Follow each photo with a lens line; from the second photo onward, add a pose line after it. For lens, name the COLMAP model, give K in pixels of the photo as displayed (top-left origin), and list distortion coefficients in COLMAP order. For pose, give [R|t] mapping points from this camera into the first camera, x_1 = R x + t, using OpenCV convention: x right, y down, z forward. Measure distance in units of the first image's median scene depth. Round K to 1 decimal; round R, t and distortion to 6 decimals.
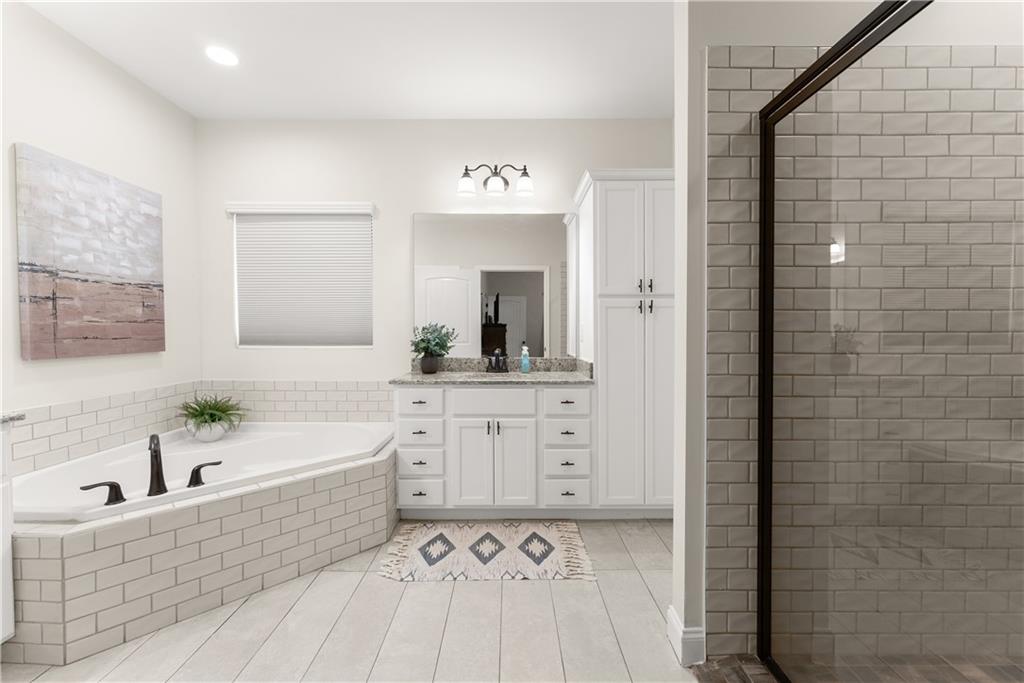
lens RADIAL K [[422.4, 0, 511.1], [0, 422.4, 337.7], [0, 0, 1]] dist [-0.002207, 0.000037]
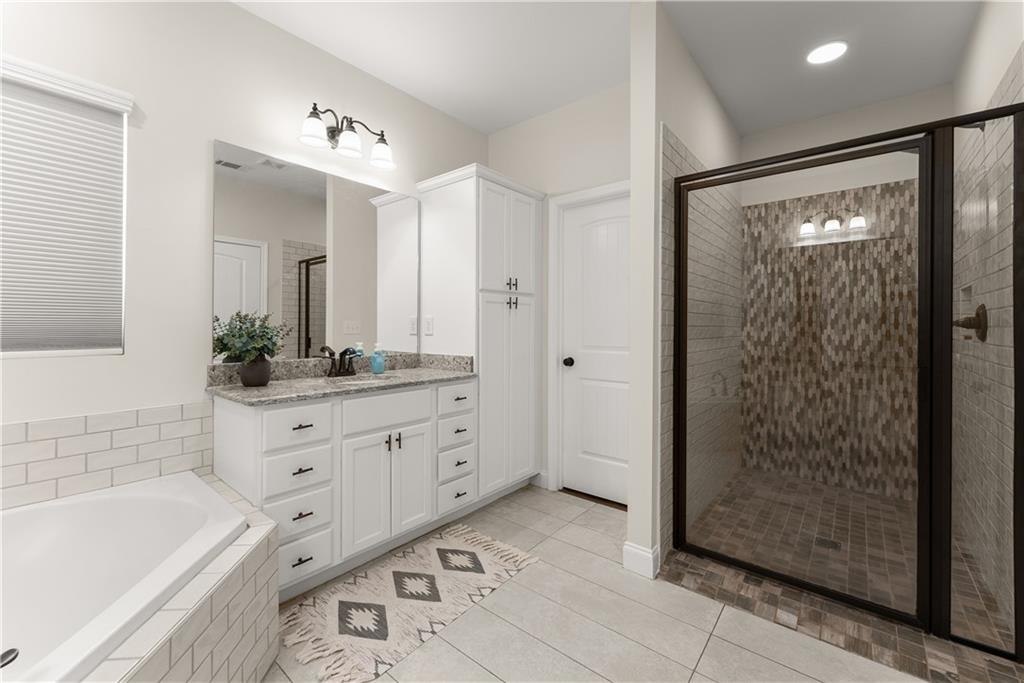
lens RADIAL K [[422.4, 0, 520.6], [0, 422.4, 324.7], [0, 0, 1]] dist [-0.002207, 0.000037]
pose [[0.626132, 0.007207, 0.779683, -0.528924], [0.006972, 0.999866, -0.014842, -0.000070], [-0.779686, 0.014729, 0.625998, 0.290073]]
